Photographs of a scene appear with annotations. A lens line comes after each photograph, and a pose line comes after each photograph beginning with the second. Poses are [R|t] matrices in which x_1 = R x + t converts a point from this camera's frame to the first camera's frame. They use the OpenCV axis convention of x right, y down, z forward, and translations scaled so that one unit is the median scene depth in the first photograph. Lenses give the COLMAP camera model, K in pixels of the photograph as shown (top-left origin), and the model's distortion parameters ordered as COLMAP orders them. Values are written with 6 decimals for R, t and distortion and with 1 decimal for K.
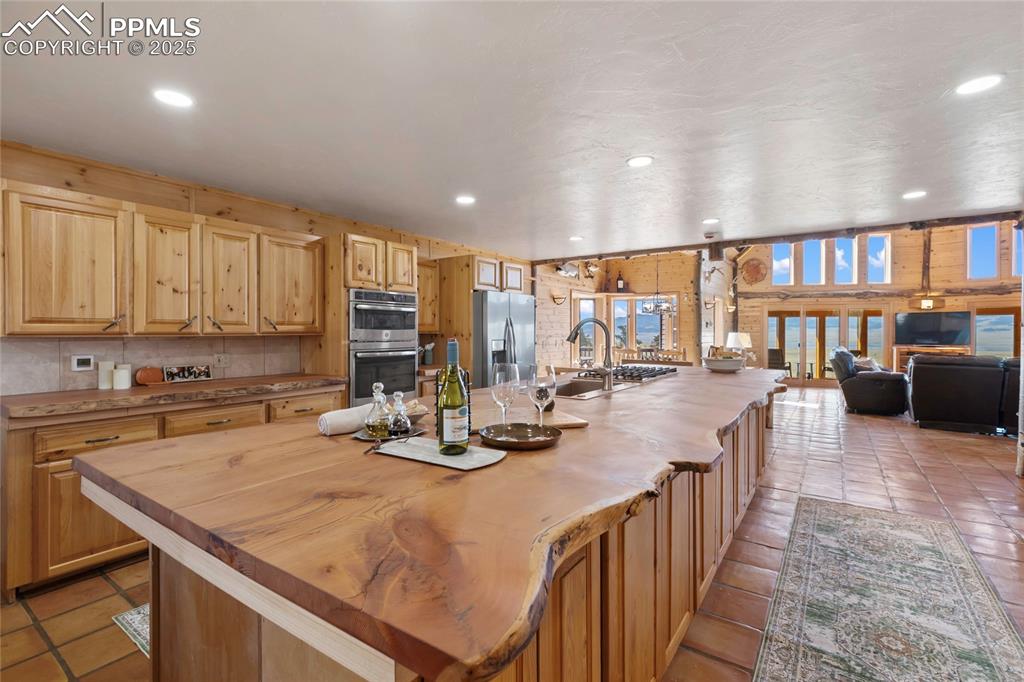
lens RADIAL K [[464.4, 0, 520.3], [0, 464.4, 330.3], [0, 0, 1]] dist [0.003895, 0.000090]
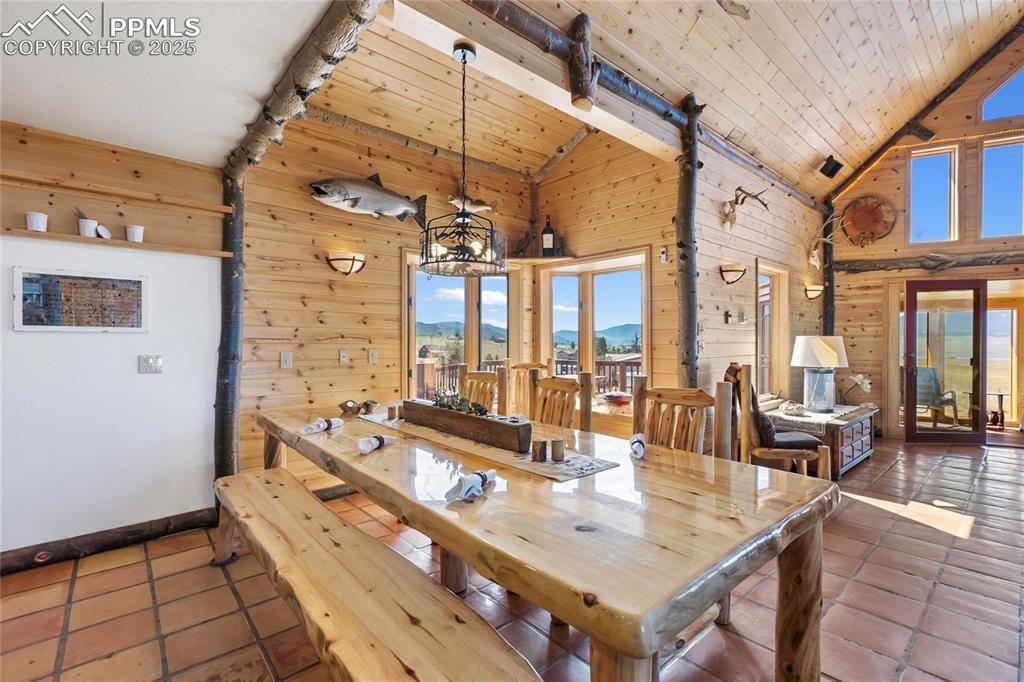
lens RADIAL K [[464.4, 0, 533.3], [0, 464.4, 342.0], [0, 0, 1]] dist [0.003895, 0.000090]
pose [[0.973378, -0.002393, -0.229194, 0.315204], [0.002920, 0.999994, 0.001963, 0.010840], [0.229188, -0.002580, 0.973379, 0.497645]]
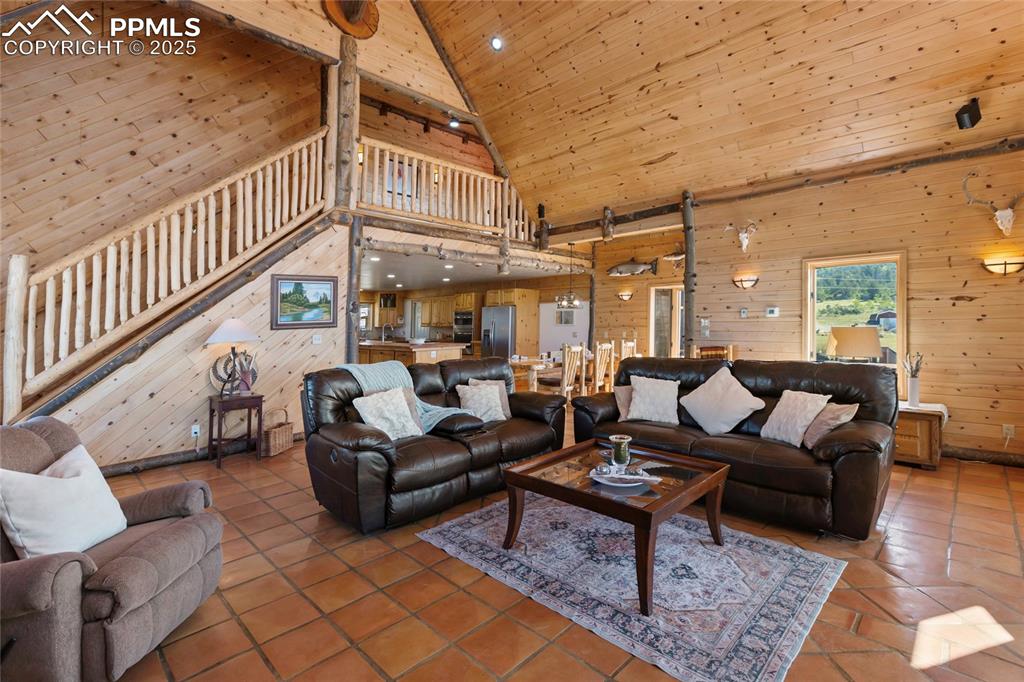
lens RADIAL K [[464.7, 0, 500.9], [0, 464.7, 285.7], [0, 0, 1]] dist [0.008458, -0.001426]
pose [[-0.194712, -0.072523, -0.978176, 1.020887], [0.016104, 0.996892, -0.077116, -0.005289], [0.980728, -0.030768, -0.192939, 0.755692]]
